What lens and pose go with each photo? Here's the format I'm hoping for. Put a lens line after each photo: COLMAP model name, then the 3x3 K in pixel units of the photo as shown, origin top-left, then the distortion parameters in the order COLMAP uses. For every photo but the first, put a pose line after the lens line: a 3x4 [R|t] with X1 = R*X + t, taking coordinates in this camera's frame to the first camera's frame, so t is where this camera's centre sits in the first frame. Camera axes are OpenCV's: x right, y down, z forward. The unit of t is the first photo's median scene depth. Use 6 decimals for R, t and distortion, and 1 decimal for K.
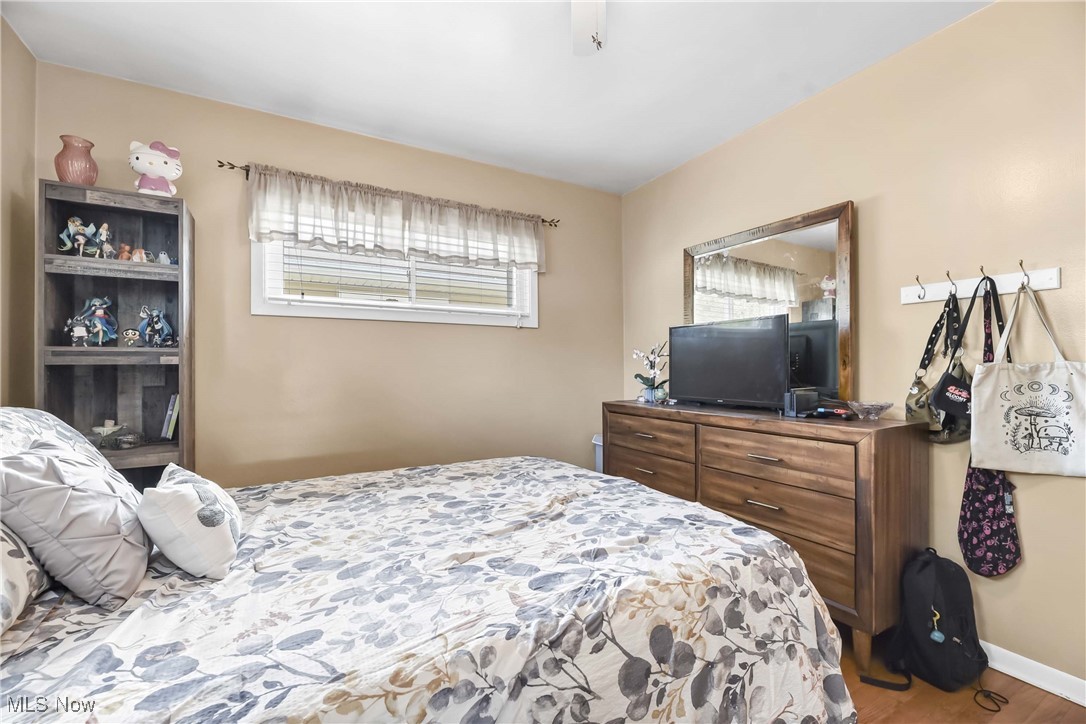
lens RADIAL K [[457.8, 0, 538.9], [0, 457.8, 365.1], [0, 0, 1]] dist [-0.000489, -0.000104]
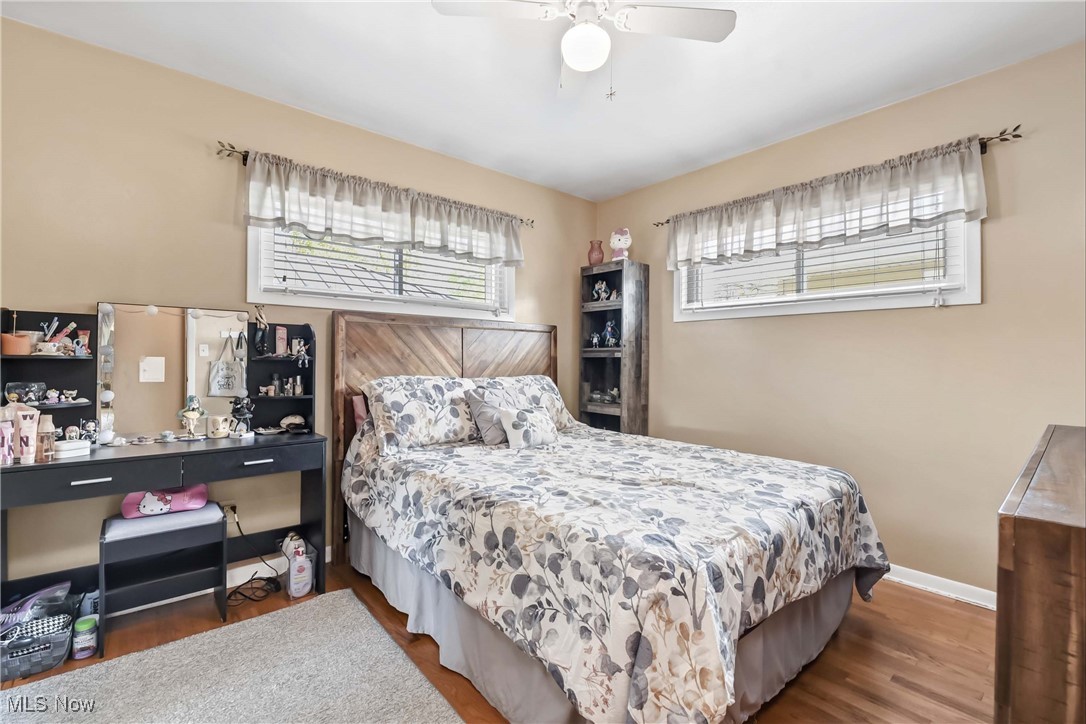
lens RADIAL K [[456.5, 0, 528.5], [0, 456.5, 361.5], [0, 0, 1]] dist [0.001305, -0.000208]
pose [[0.173239, 0.012072, -0.984806, 1.036425], [-0.004110, 0.999925, 0.011534, -0.004843], [0.984871, 0.002049, 0.173276, 0.460705]]
